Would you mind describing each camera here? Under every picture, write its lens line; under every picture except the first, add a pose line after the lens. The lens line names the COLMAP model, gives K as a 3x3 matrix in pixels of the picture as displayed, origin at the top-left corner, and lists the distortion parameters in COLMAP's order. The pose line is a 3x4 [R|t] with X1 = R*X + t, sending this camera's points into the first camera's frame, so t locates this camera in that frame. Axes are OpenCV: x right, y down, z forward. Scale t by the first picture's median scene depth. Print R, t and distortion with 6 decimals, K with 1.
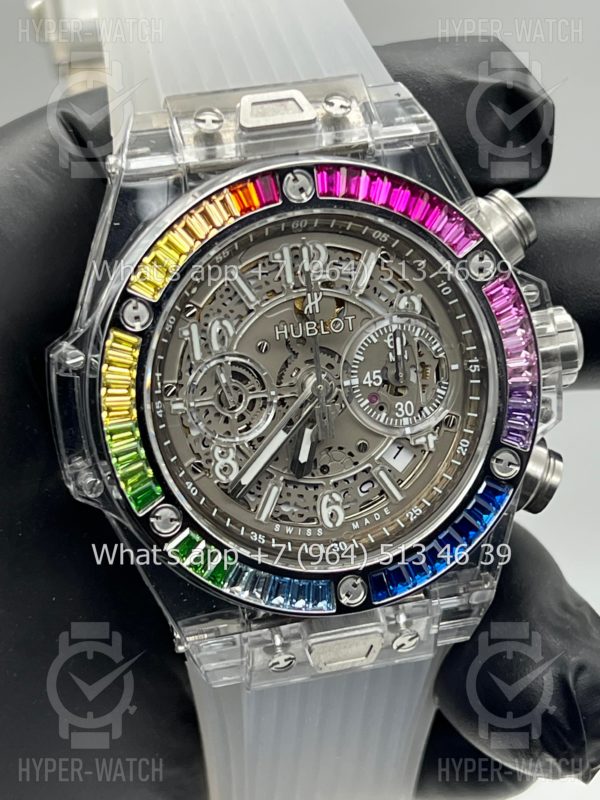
lens RADIAL K [[1888.5, 0, 304.1], [0, 1888.5, 402.6], [0, 0, 1]] dist [0.200323, 0.000000]
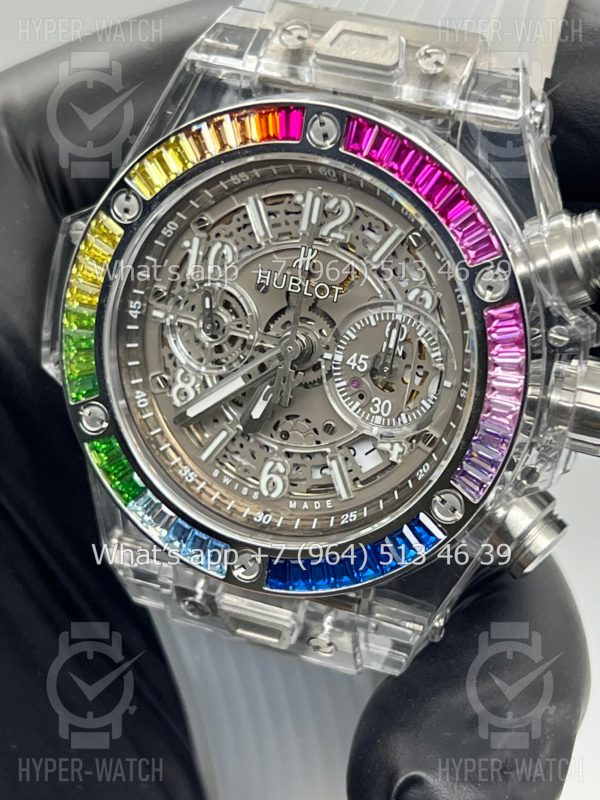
lens RADIAL K [[1888.5, 0, 295.8], [0, 1888.5, 400.2], [0, 0, 1]] dist [0.200323, 0.000000]
pose [[0.798464, 0.366834, -0.477375, 0.451634], [-0.330767, 0.929830, 0.161274, -0.131899], [0.503039, 0.029128, 0.863773, 0.206303]]
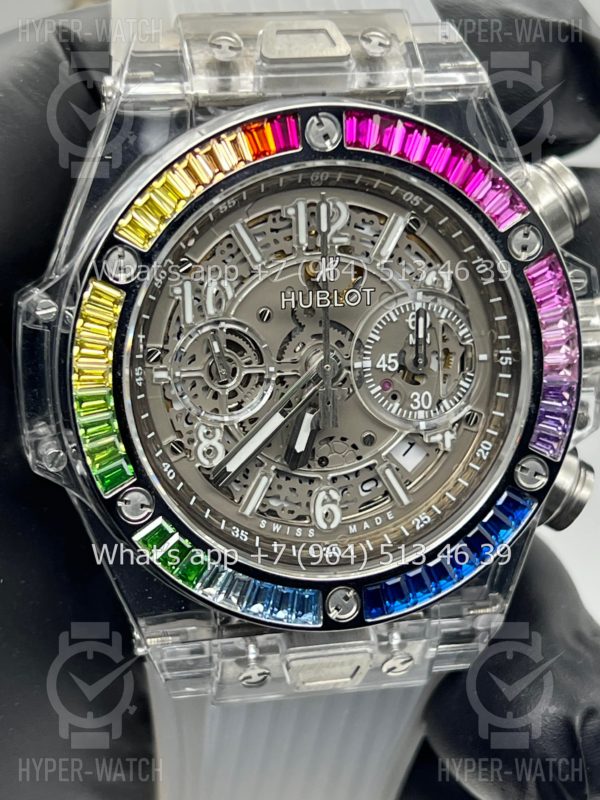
lens RADIAL K [[1888.5, 0, 293.9], [0, 1888.5, 406.2], [0, 0, 1]] dist [0.200323, 0.000000]
pose [[0.996124, 0.087786, 0.005588, -0.009656], [-0.087891, 0.995869, 0.022819, -0.008678], [-0.003562, -0.023222, 0.999724, 0.133508]]
